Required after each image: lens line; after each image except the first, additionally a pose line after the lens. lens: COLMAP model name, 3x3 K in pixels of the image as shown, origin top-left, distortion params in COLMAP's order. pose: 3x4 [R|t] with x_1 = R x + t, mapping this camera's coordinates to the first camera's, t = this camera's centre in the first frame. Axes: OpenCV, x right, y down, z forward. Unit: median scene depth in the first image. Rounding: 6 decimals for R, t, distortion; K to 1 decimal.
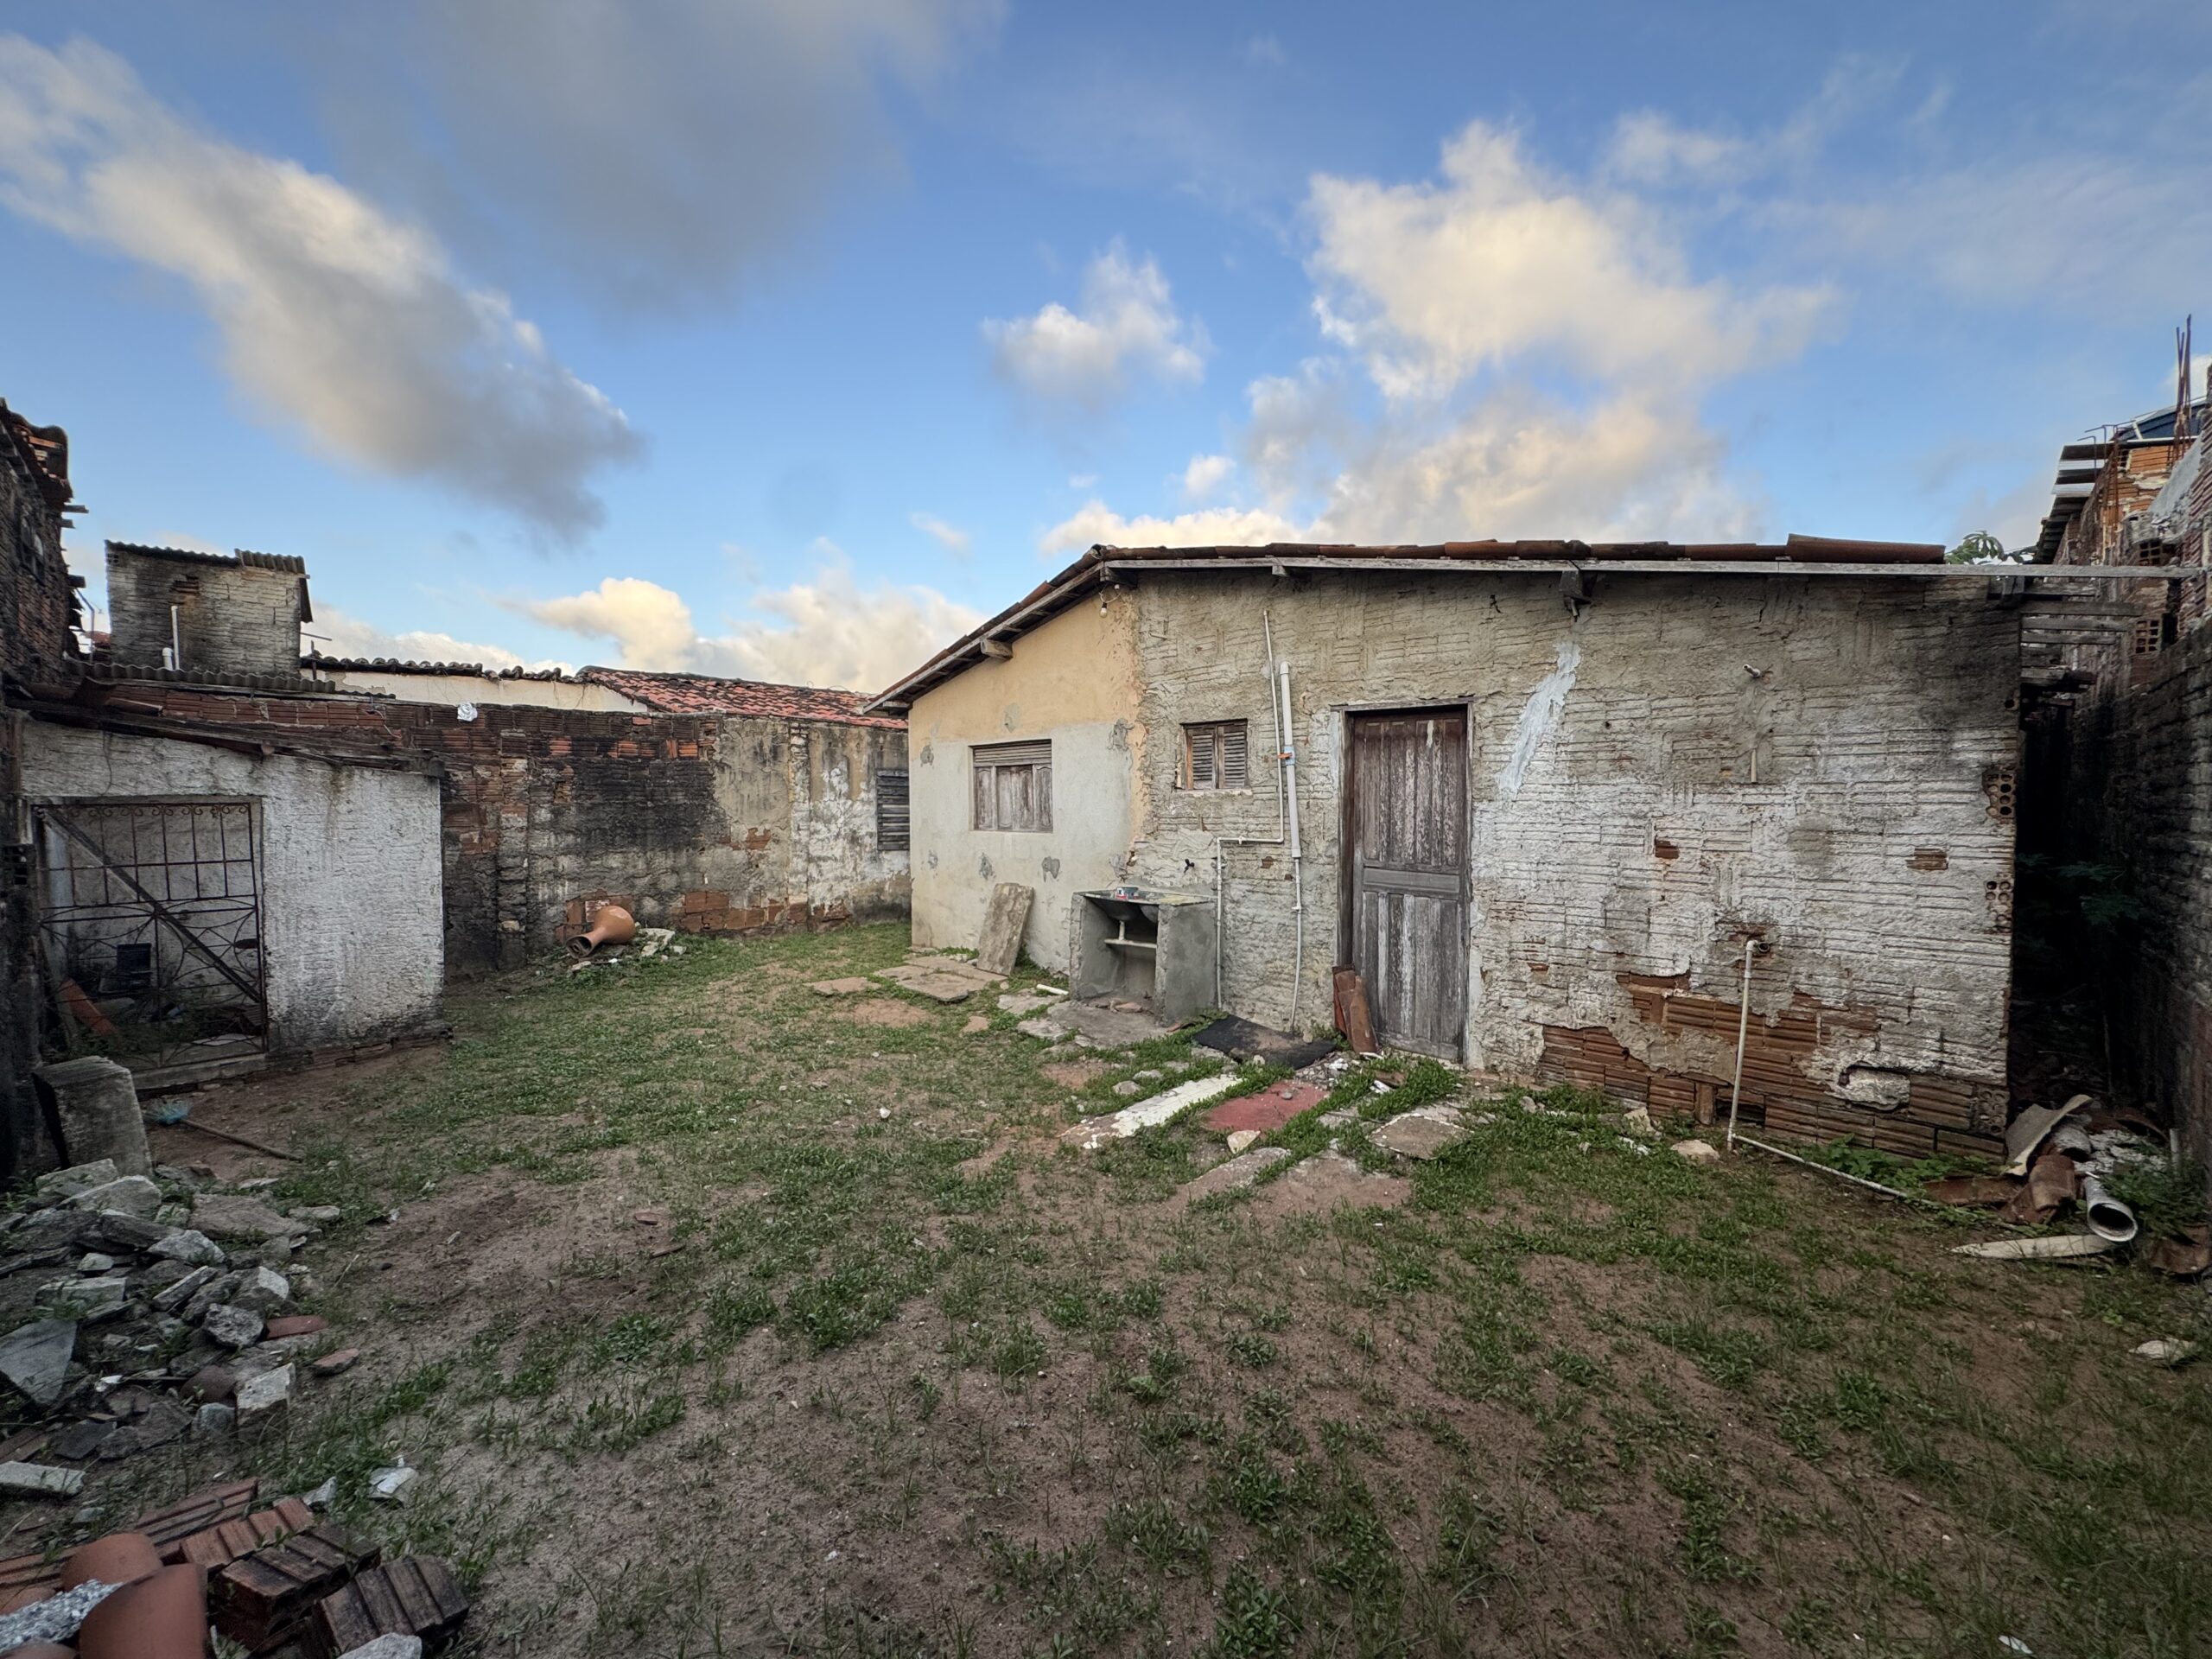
lens RADIAL K [[876.1, 0, 1096.6], [0, 876.1, 834.5], [0, 0, 1]] dist [-0.004159, 0.000373]
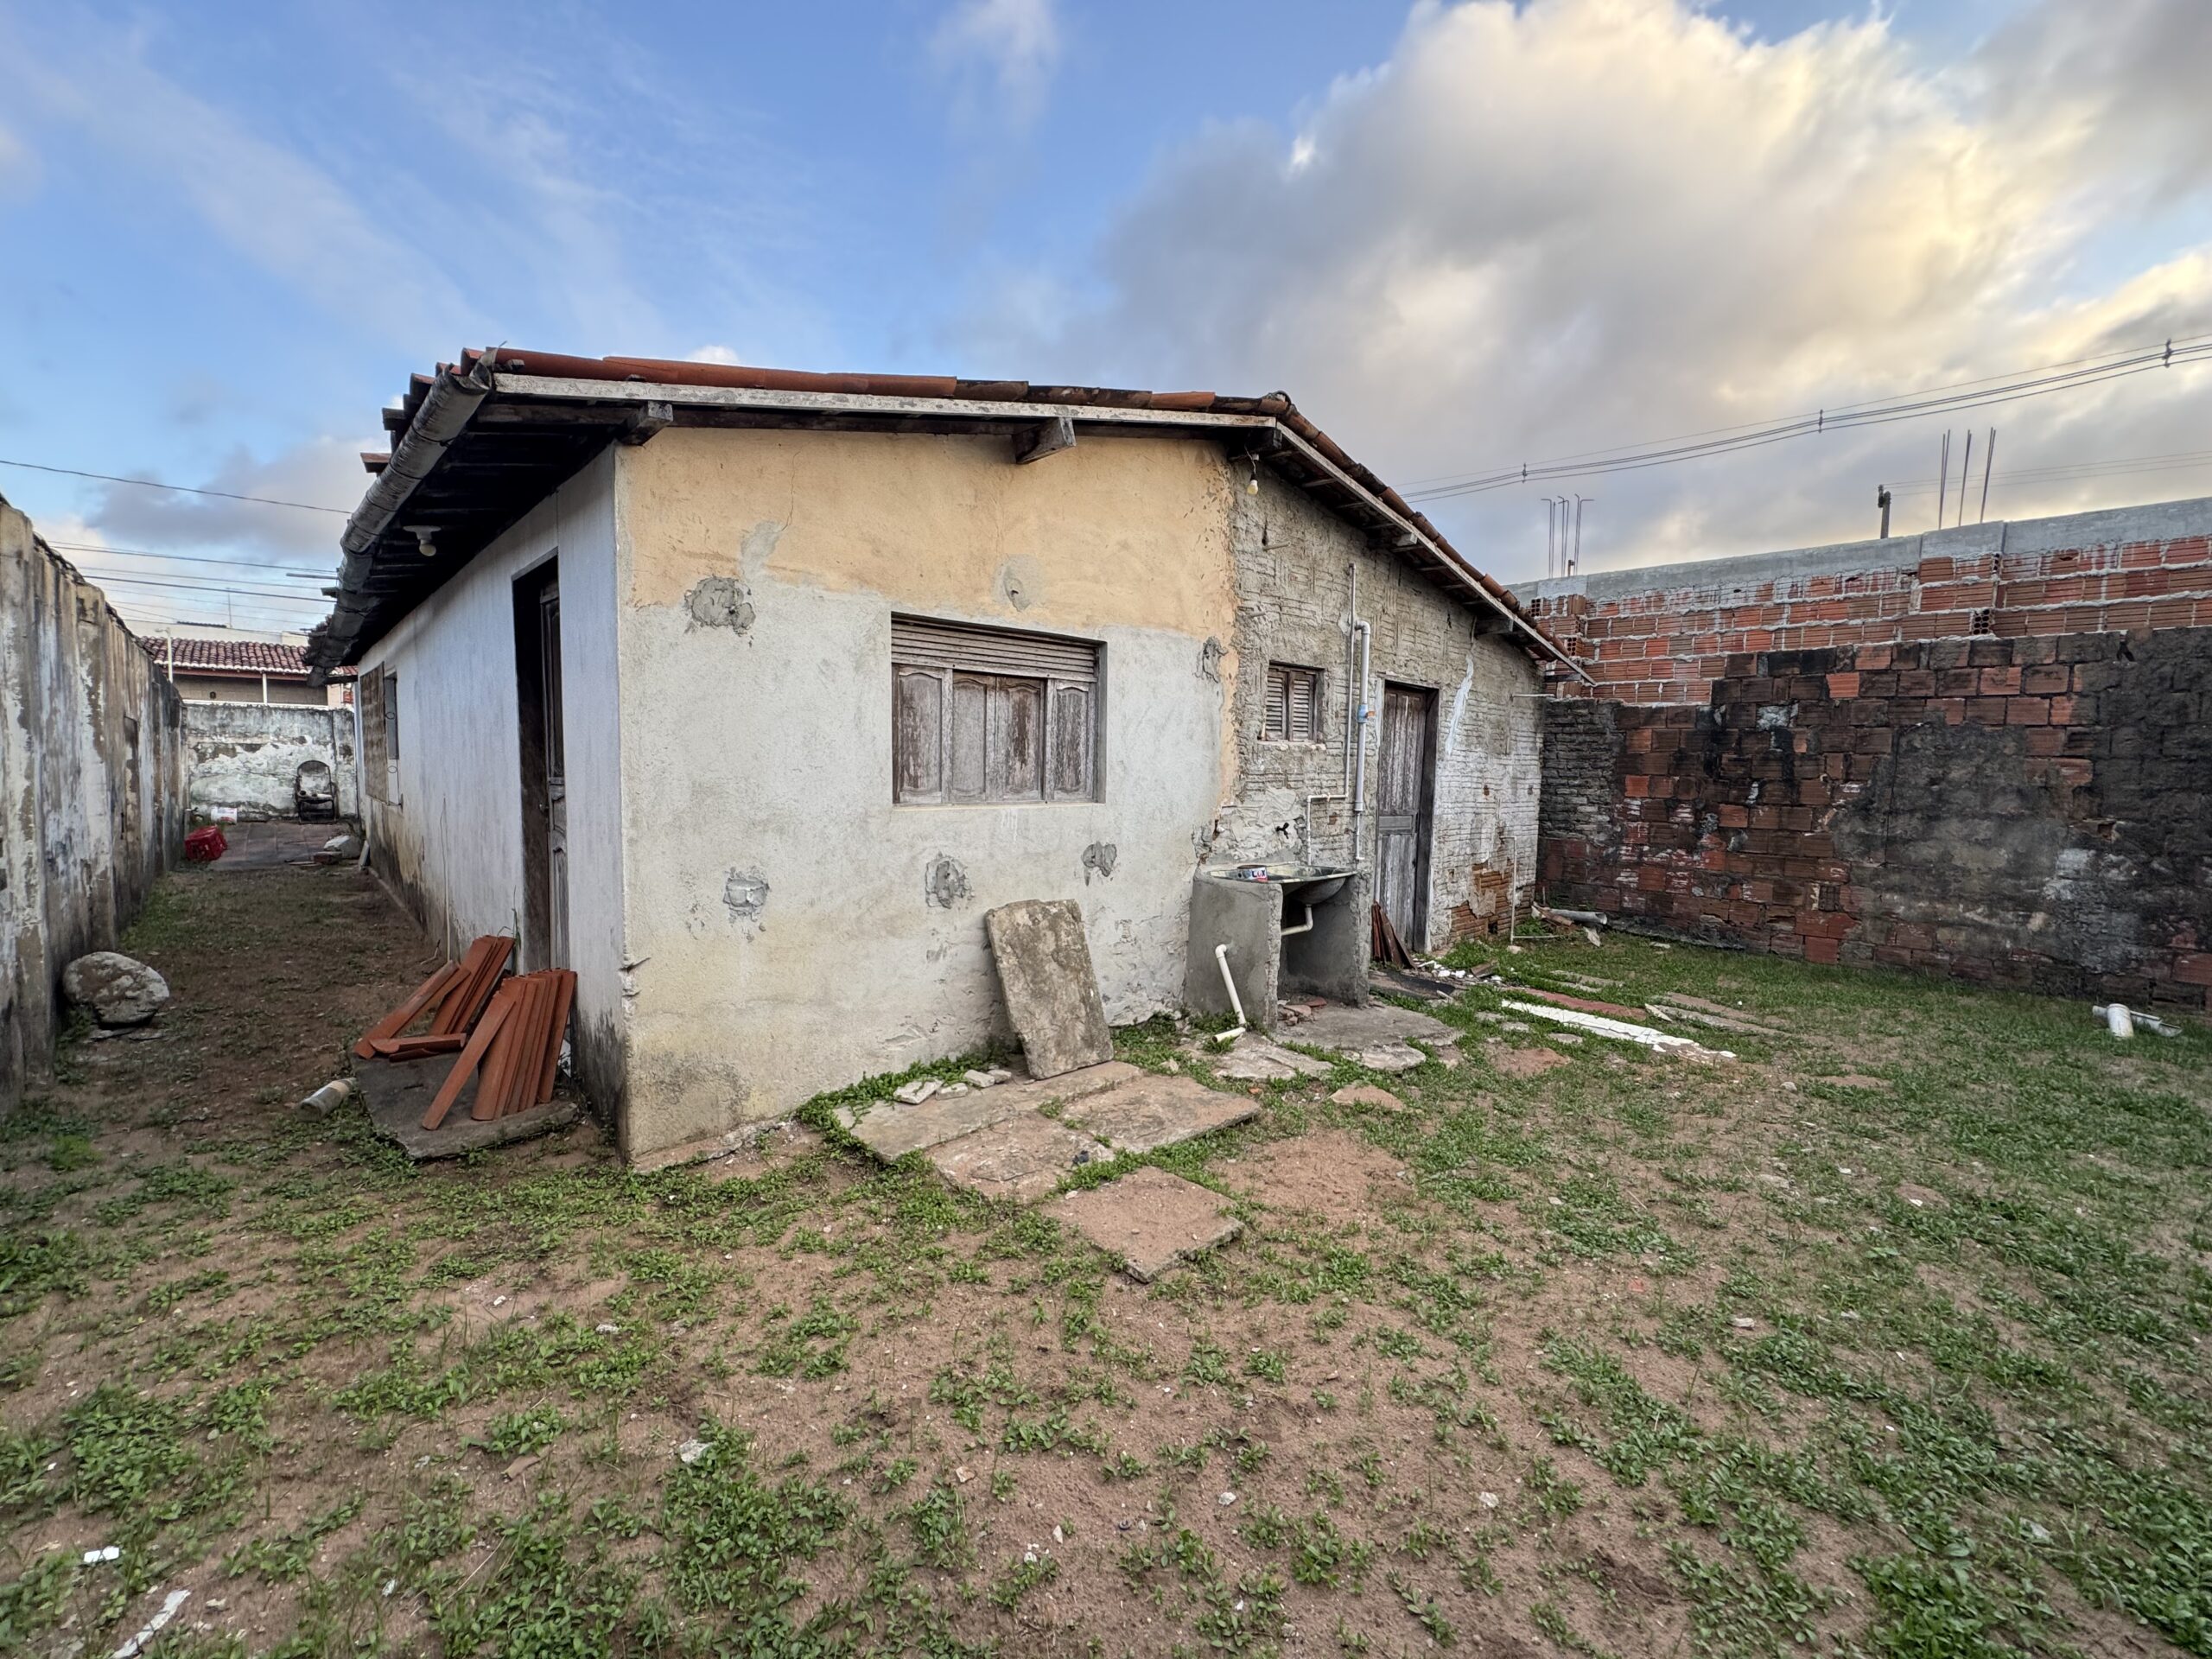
lens RADIAL K [[876.1, 0, 1097.9], [0, 876.1, 829.4], [0, 0, 1]] dist [-0.004159, 0.000373]
pose [[0.037658, -0.067030, 0.997040, -0.714628], [0.022740, 0.997547, 0.066206, -0.024662], [-0.999032, 0.020179, 0.039090, 1.086558]]
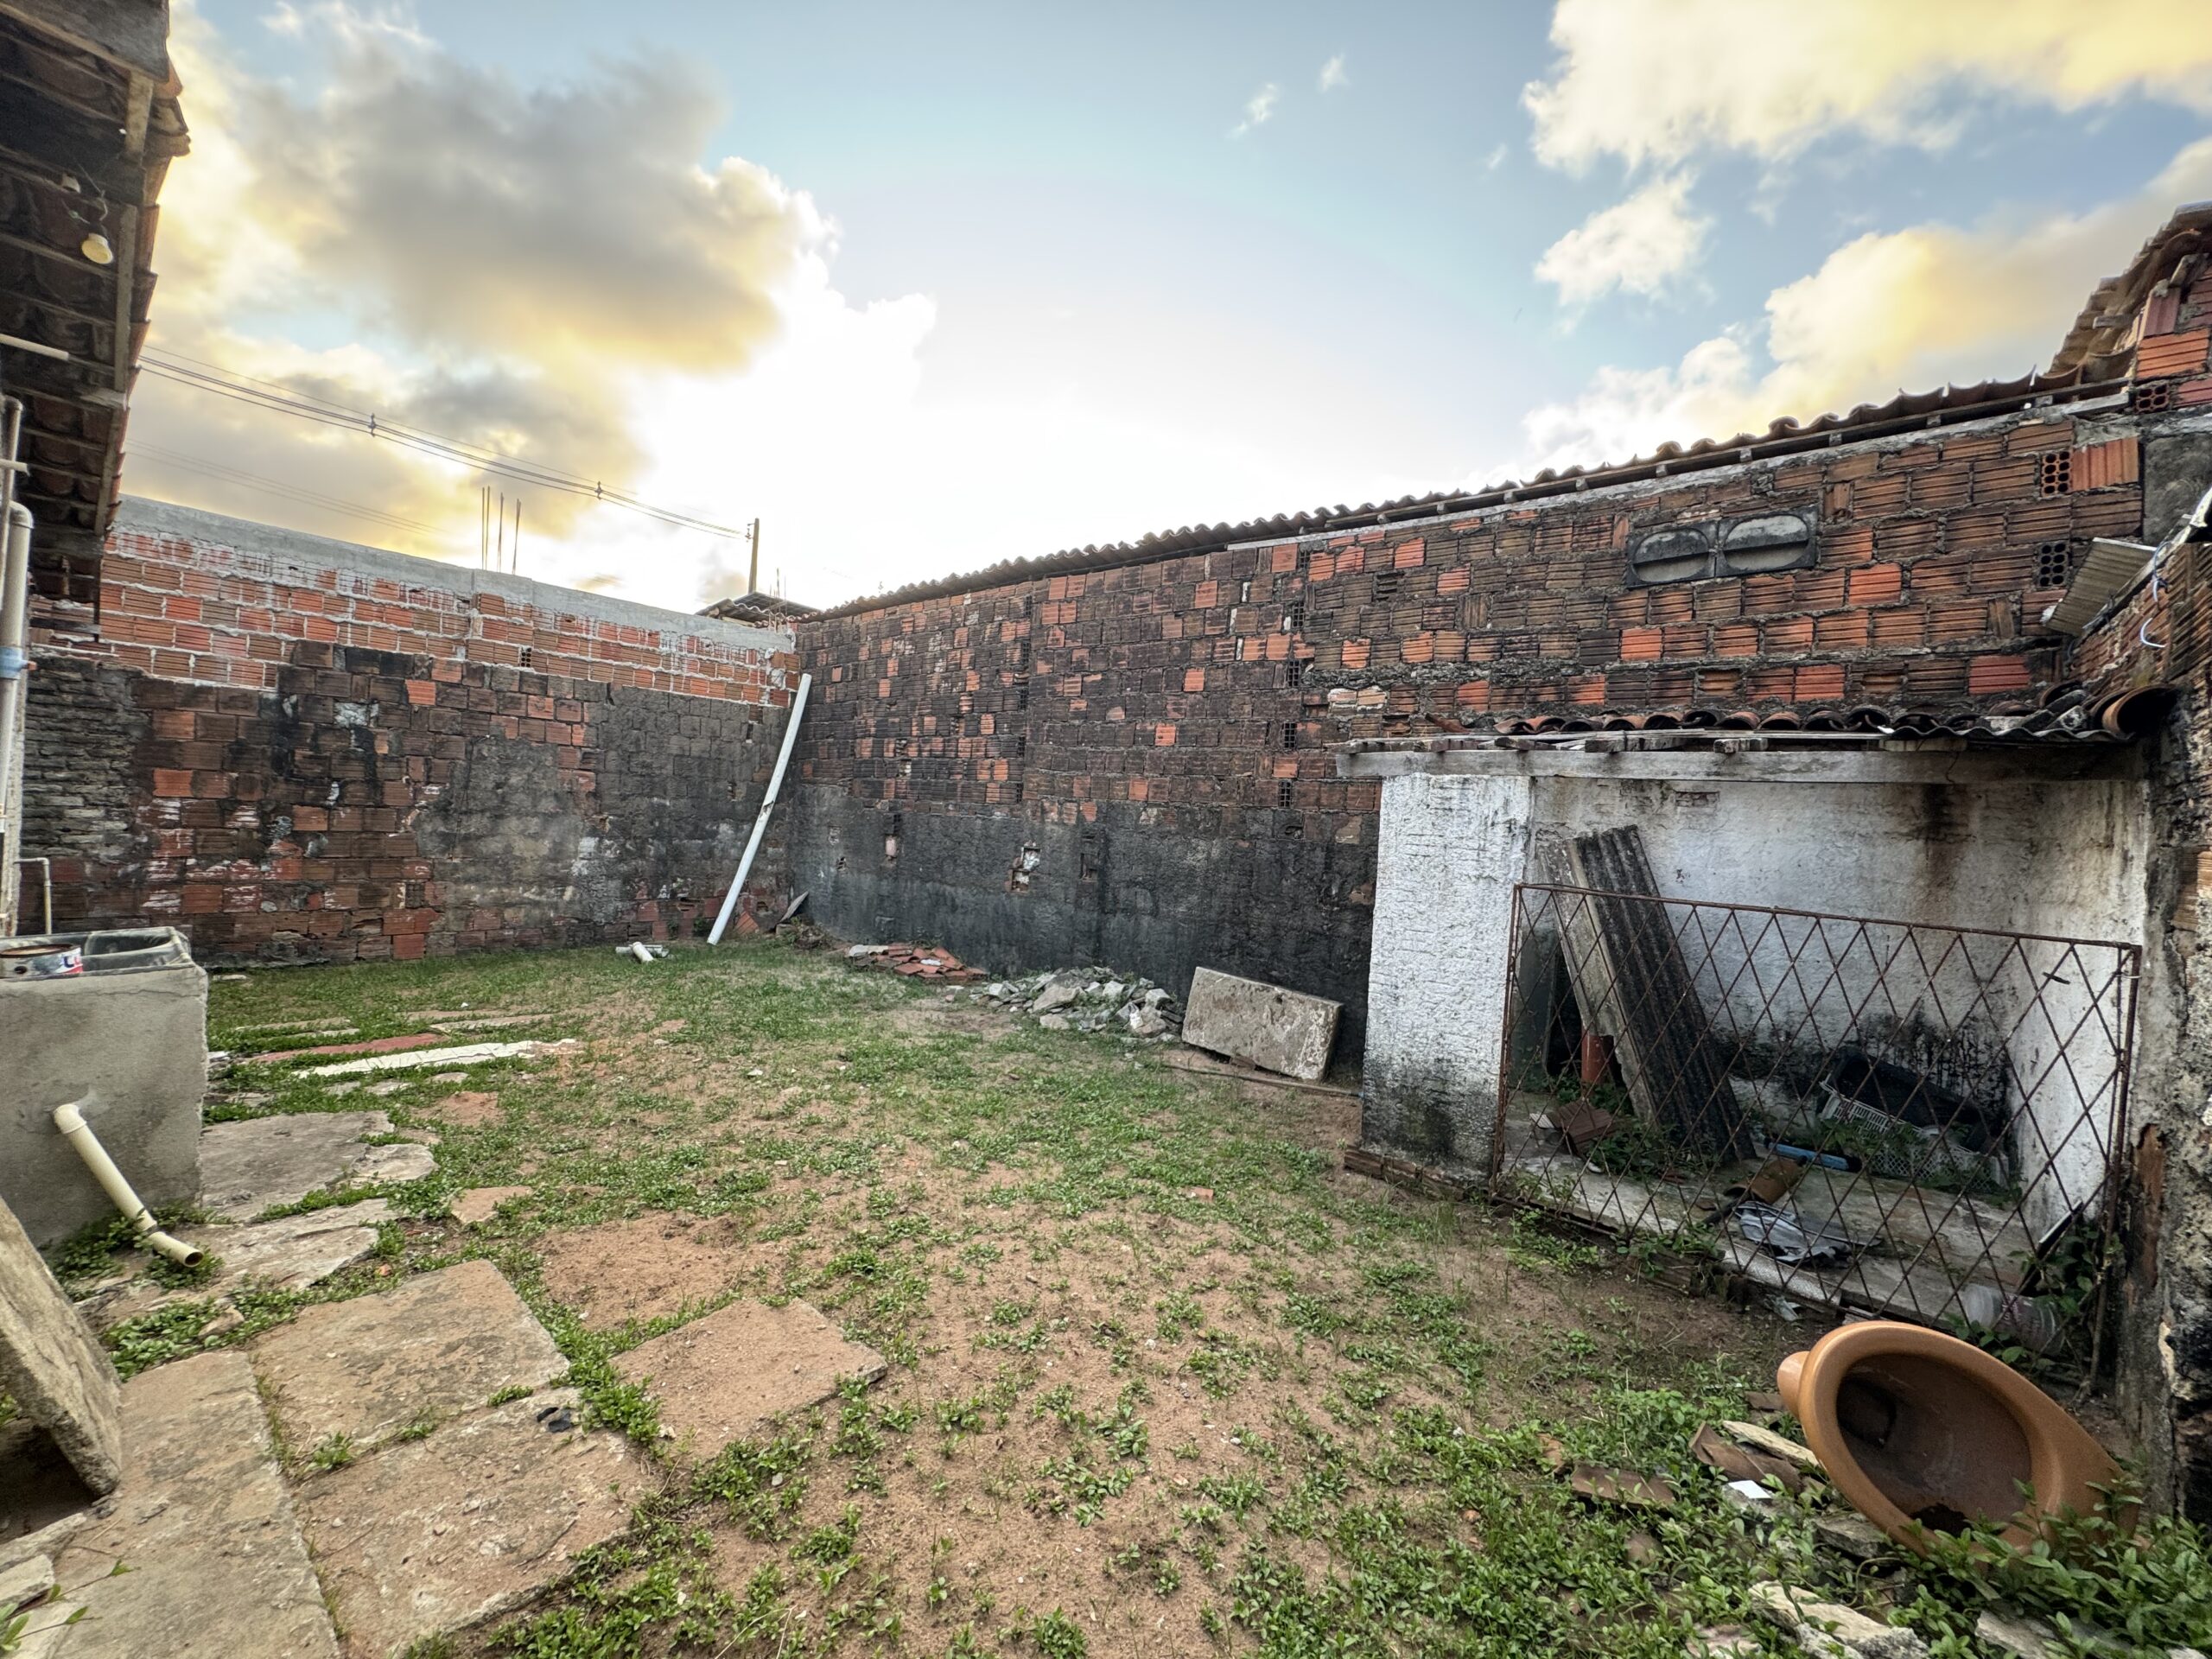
lens RADIAL K [[876.1, 0, 1111.0], [0, 876.1, 833.2], [0, 0, 1]] dist [-0.004159, 0.000373]
pose [[-0.995991, -0.042203, -0.078866, -0.413638], [-0.047157, 0.996958, 0.062049, -0.039481], [0.076008, 0.065519, -0.994952, 1.405405]]
